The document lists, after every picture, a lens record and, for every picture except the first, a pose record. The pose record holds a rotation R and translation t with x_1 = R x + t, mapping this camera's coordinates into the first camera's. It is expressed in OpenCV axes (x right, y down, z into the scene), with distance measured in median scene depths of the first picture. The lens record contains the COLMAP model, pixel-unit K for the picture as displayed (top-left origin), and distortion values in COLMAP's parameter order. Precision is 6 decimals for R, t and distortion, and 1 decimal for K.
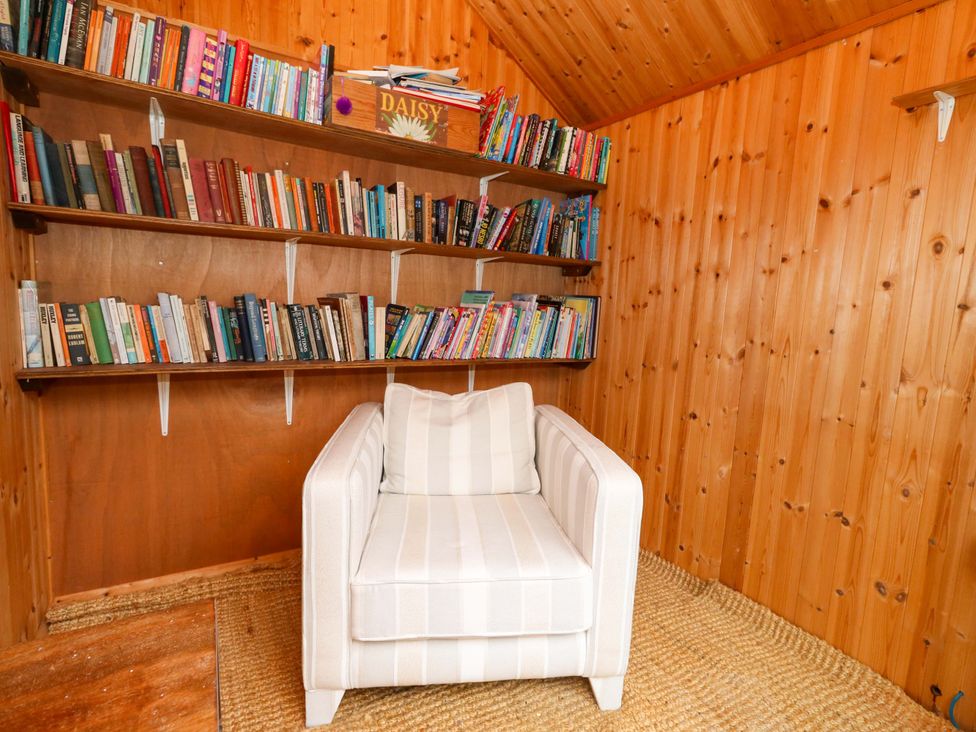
lens RADIAL K [[506.0, 0, 488.0], [0, 506.0, 366.0], [0, 0, 1]] dist [0.000676, 0.000126]
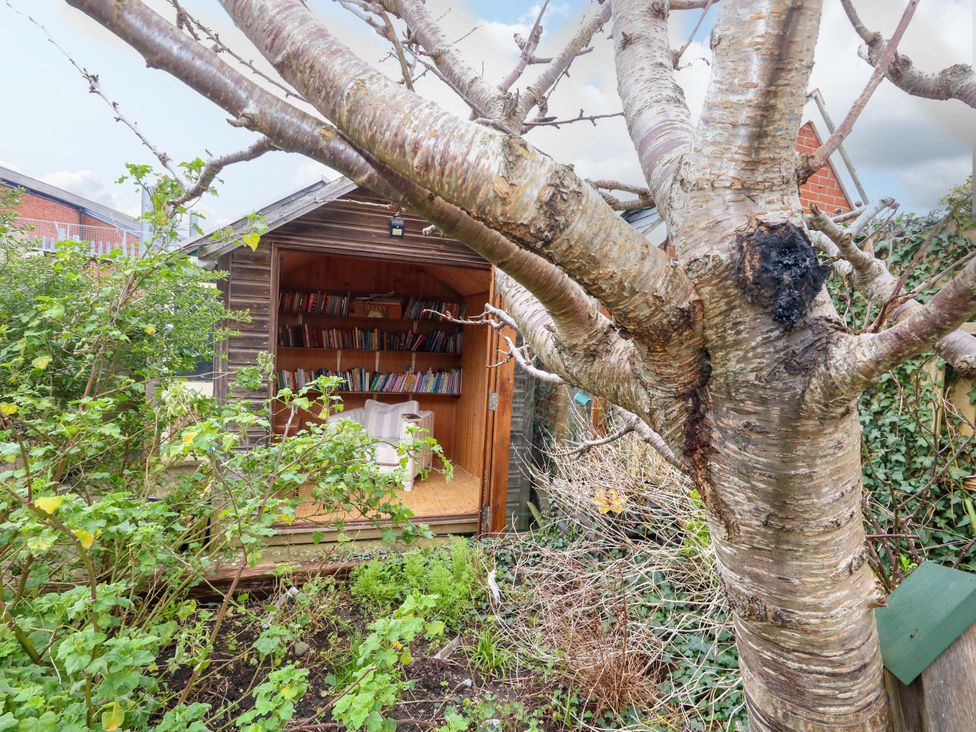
lens RADIAL K [[506.0, 0, 488.0], [0, 506.0, 366.0], [0, 0, 1]] dist [0.000676, 0.000126]
pose [[0.974698, 0.009584, -0.223320, 1.061488], [-0.032182, 0.994688, -0.097773, 0.100568], [0.221197, 0.102486, 0.969829, -1.574289]]
